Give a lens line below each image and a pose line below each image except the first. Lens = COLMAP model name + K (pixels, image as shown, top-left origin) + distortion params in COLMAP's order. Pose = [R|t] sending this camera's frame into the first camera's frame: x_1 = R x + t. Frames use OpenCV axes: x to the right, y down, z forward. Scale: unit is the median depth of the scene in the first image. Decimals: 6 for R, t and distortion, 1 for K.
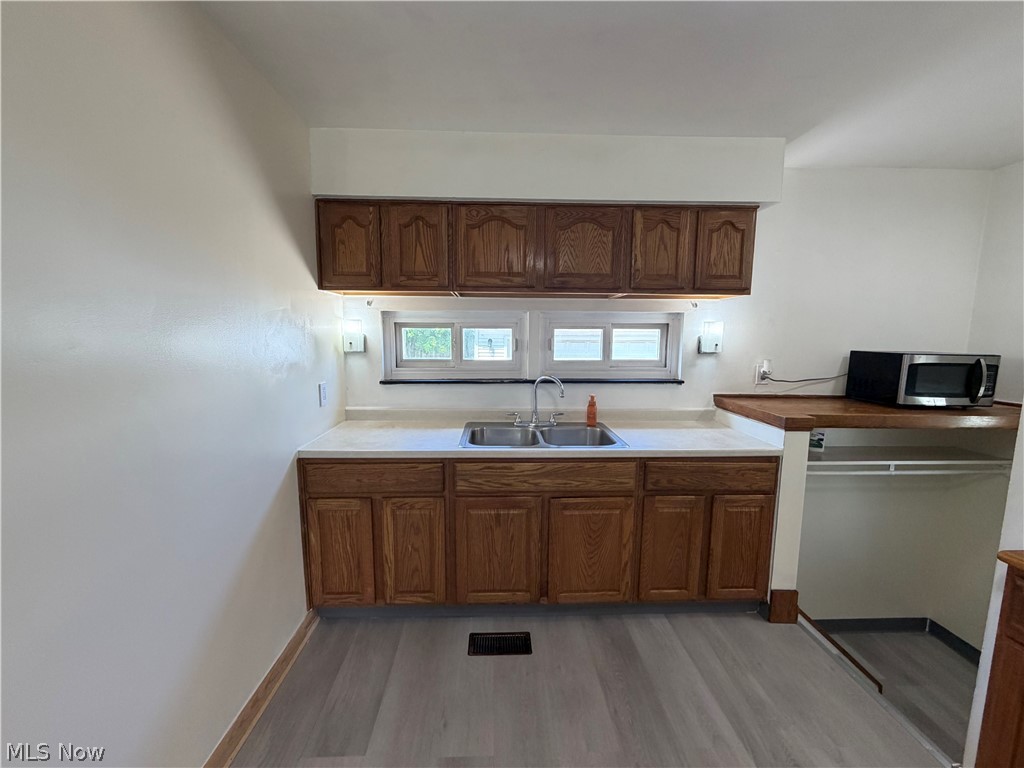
lens RADIAL K [[408.6, 0, 508.3], [0, 408.6, 384.4], [0, 0, 1]] dist [0.000440, 0.000072]
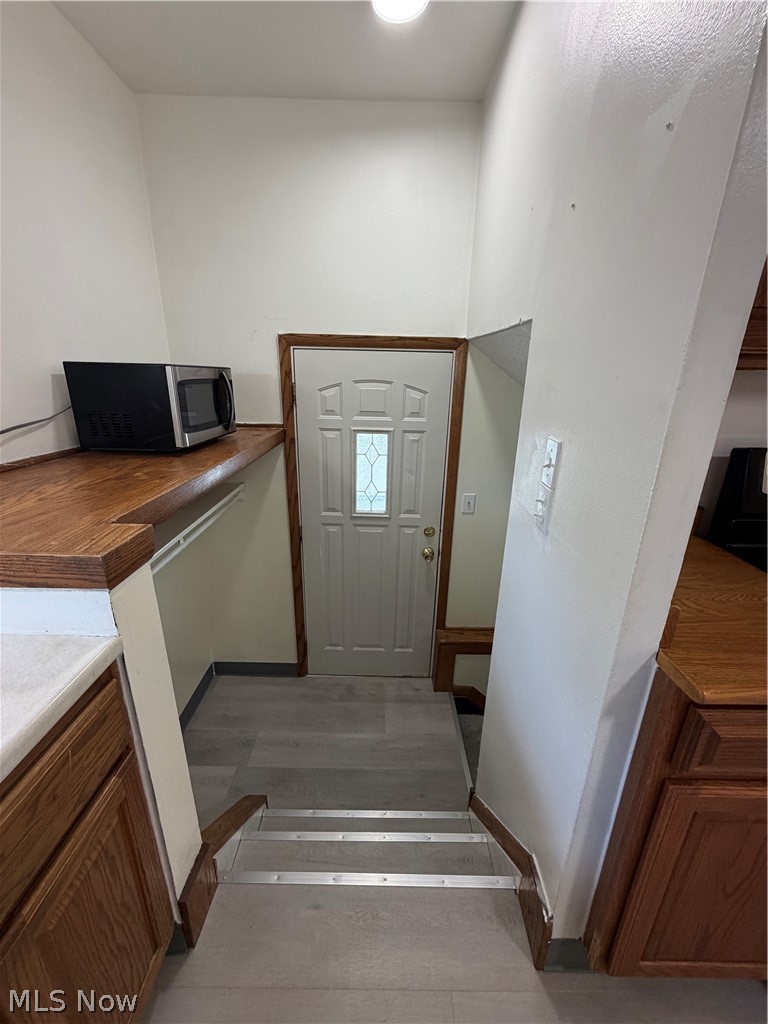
lens RADIAL K [[408.6, 0, 383.8], [0, 408.6, 509.2], [0, 0, 1]] dist [0.000440, 0.000072]
pose [[0.039544, -0.325337, 0.944771, 0.348726], [0.101547, 0.941924, 0.320107, -0.035687], [-0.994044, 0.083281, 0.070285, 0.674650]]
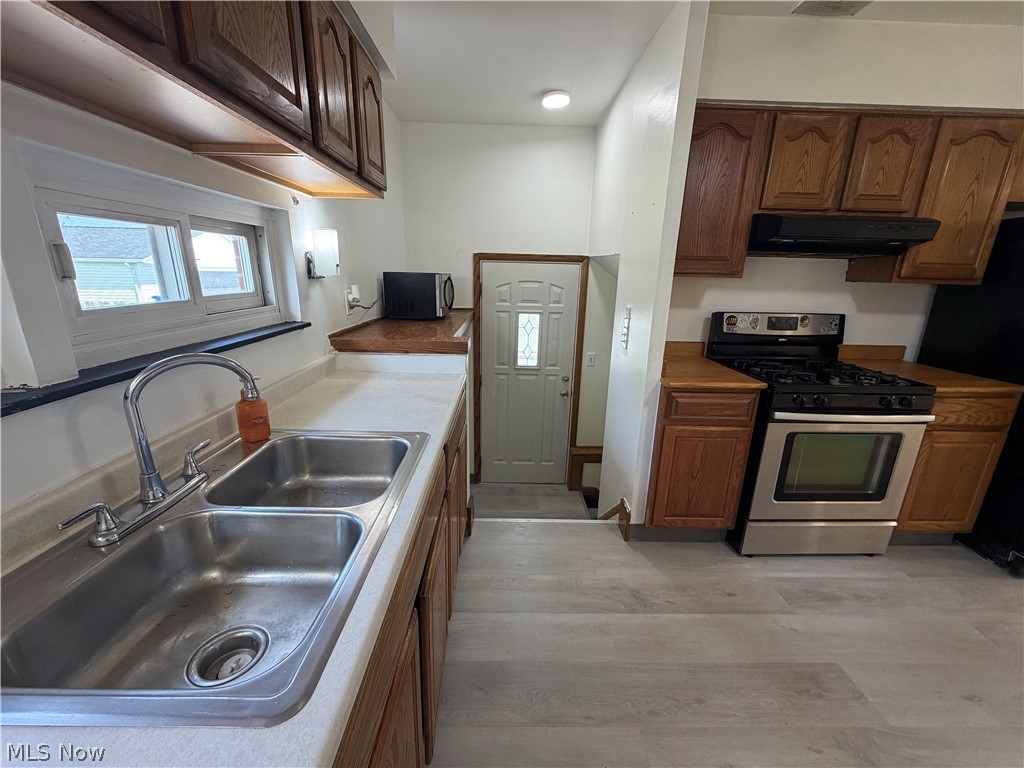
lens RADIAL K [[407.1, 0, 512.7], [0, 407.1, 384.2], [0, 0, 1]] dist [0.003539, 0.000160]
pose [[0.020029, -0.275457, 0.961105, -0.258917], [0.100304, 0.957001, 0.272191, -0.069467], [-0.994755, 0.090951, 0.046797, 0.777075]]
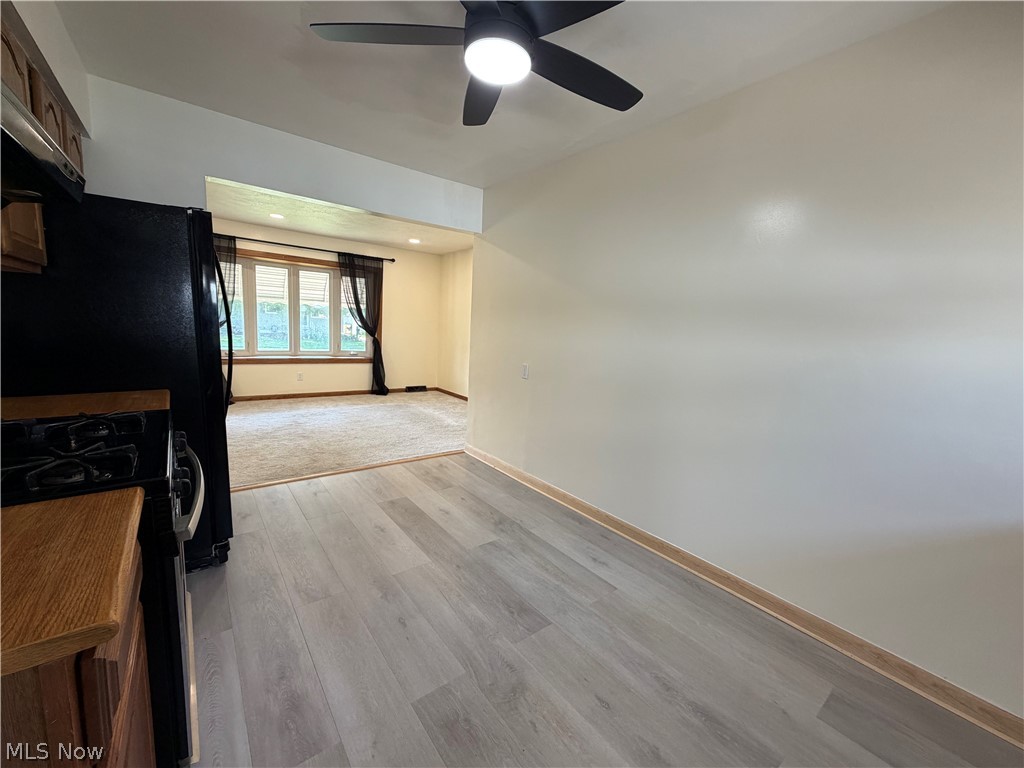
lens RADIAL K [[408.6, 0, 508.3], [0, 408.6, 384.4], [0, 0, 1]] dist [0.000440, 0.000072]
pose [[-0.811712, 0.032809, -0.583135, 0.532249], [-0.129591, 0.963417, 0.234592, -0.003834], [0.569499, 0.265990, -0.777766, 0.740652]]
